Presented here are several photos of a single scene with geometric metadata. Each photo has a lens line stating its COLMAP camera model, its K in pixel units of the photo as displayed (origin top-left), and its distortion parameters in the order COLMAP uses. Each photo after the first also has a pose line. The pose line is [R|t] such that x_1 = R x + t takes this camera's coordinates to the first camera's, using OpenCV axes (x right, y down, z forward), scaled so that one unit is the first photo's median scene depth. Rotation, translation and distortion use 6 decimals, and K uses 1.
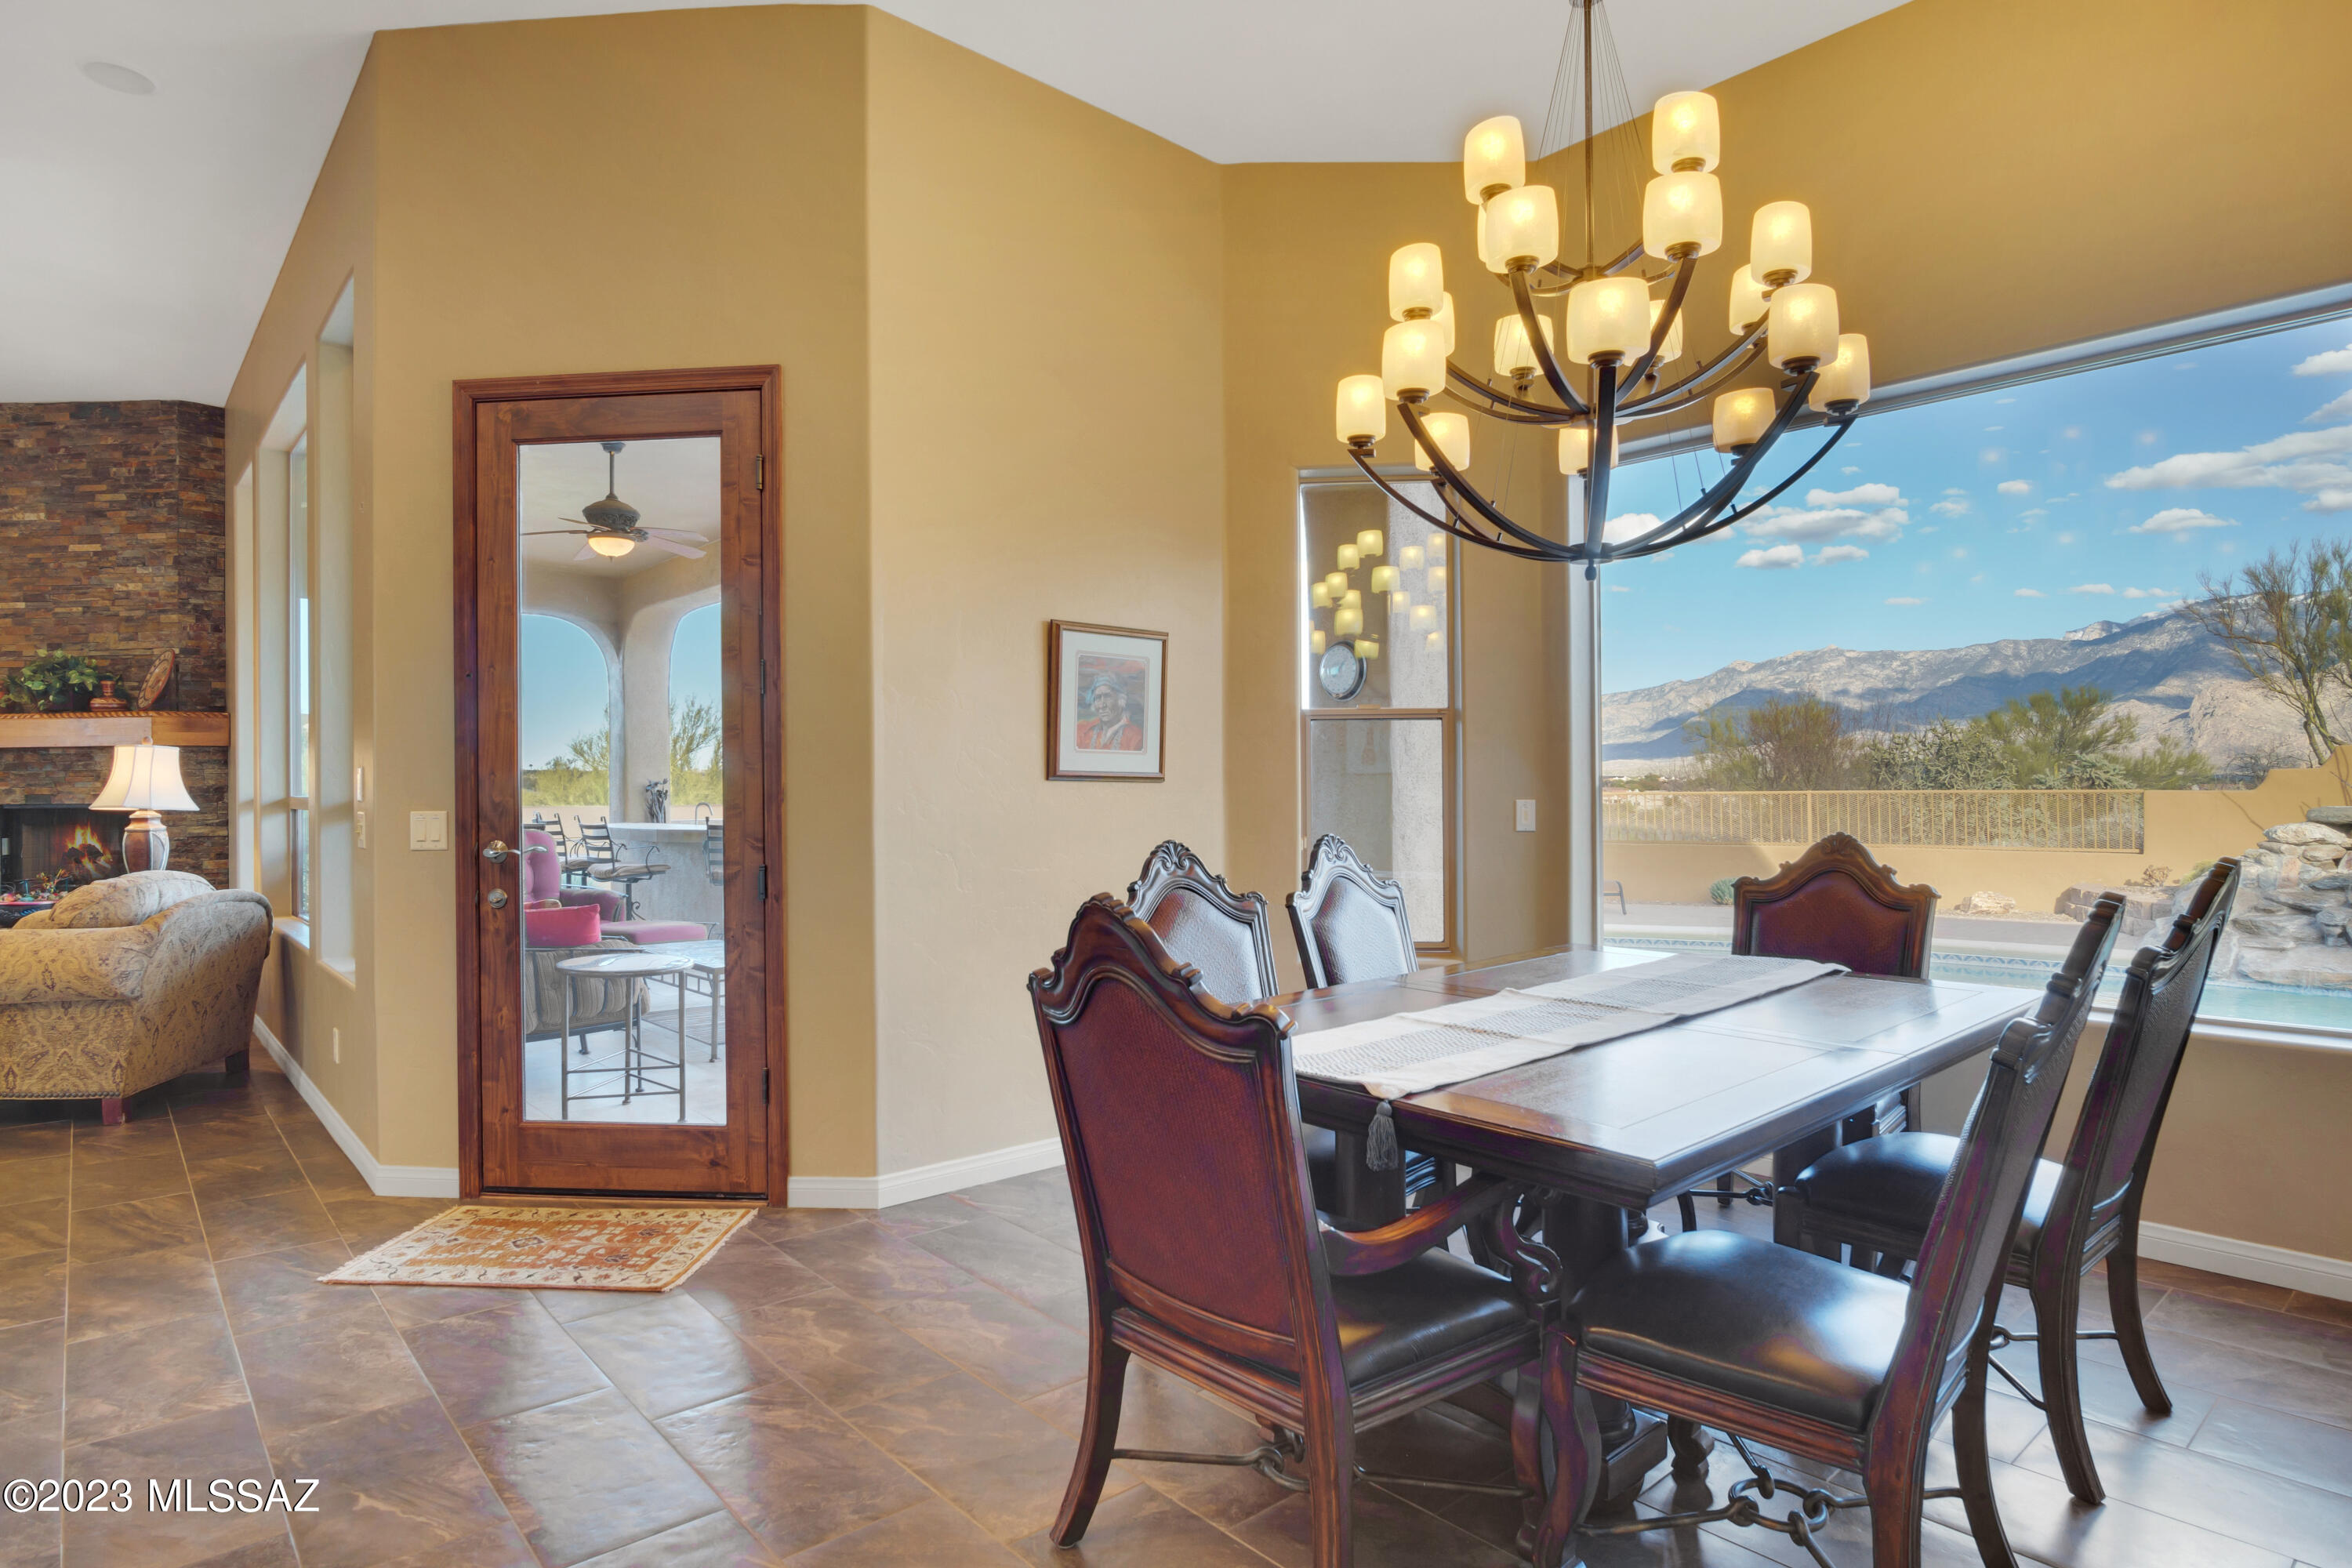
lens RADIAL K [[1281.6, 0, 1151.9], [0, 1281.6, 787.2], [0, 0, 1]] dist [-0.027885, 0.006966]
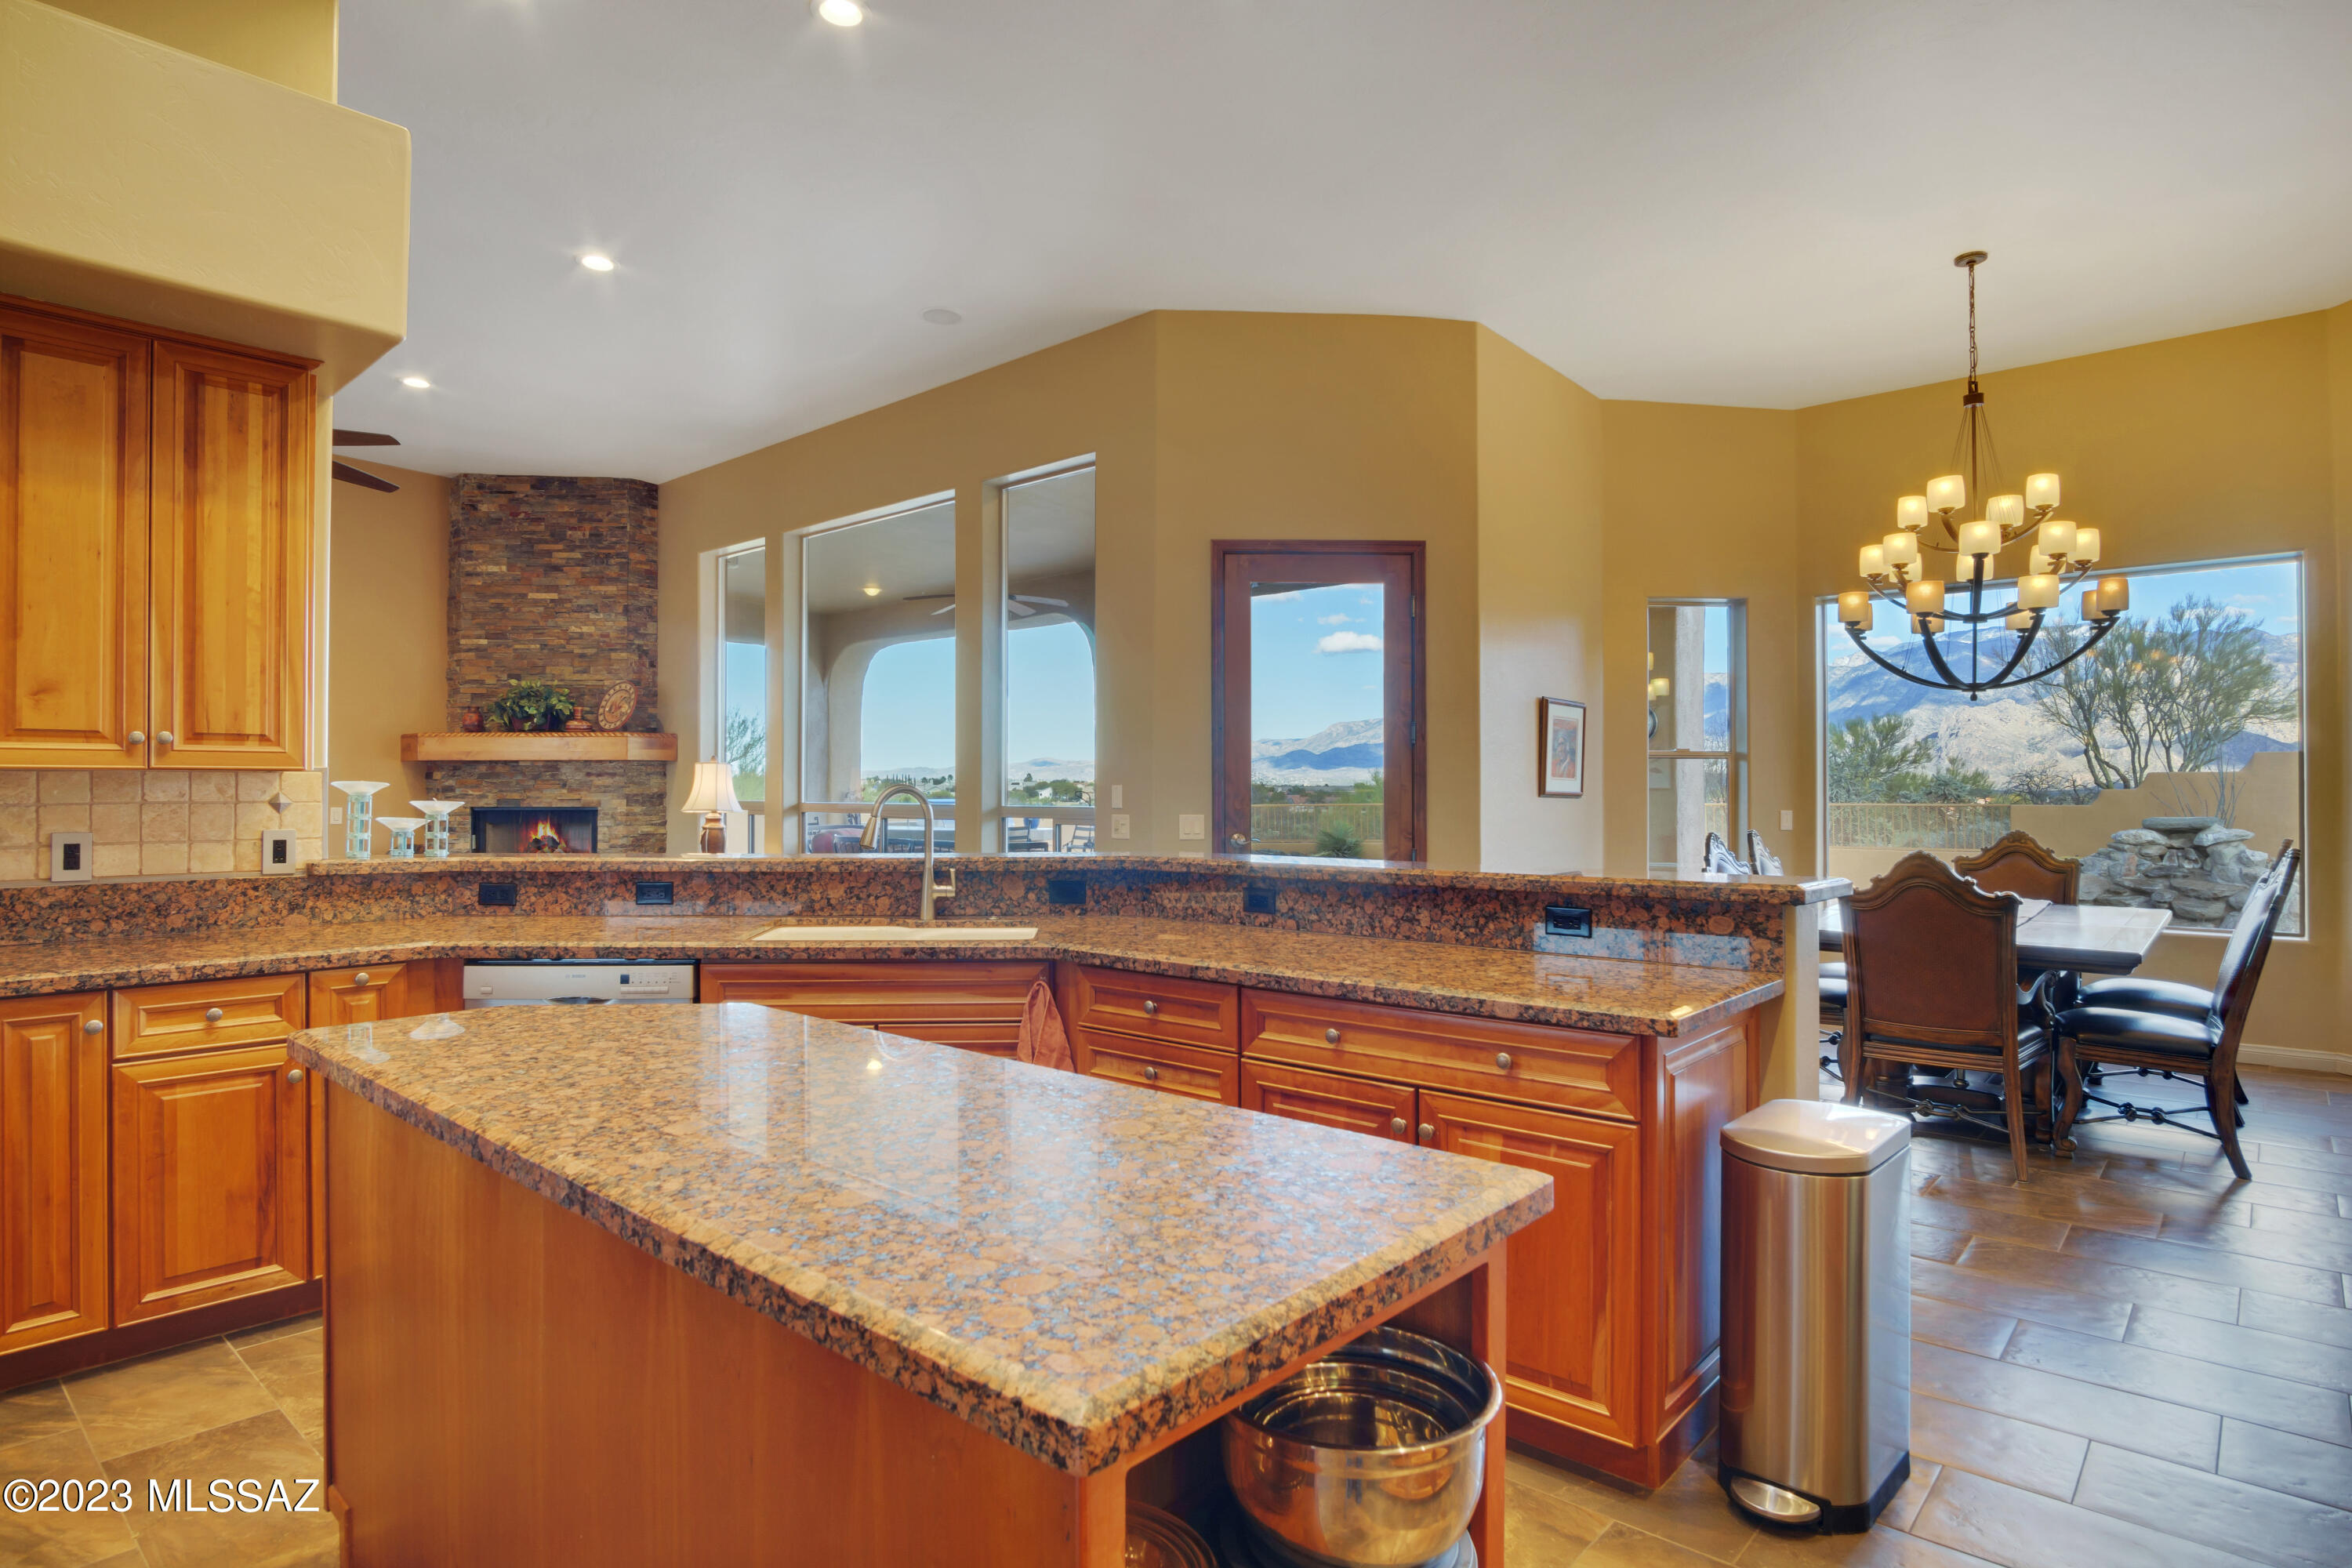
lens RADIAL K [[1259.0, 0, 1153.3], [0, 1259.0, 783.9], [0, 0, 1]] dist [-0.028746, 0.006195]
pose [[0.991992, 0.008084, 0.126045, -0.414417], [-0.007053, 0.999938, -0.008619, -0.002582], [-0.126107, 0.007661, 0.991987, -0.268908]]
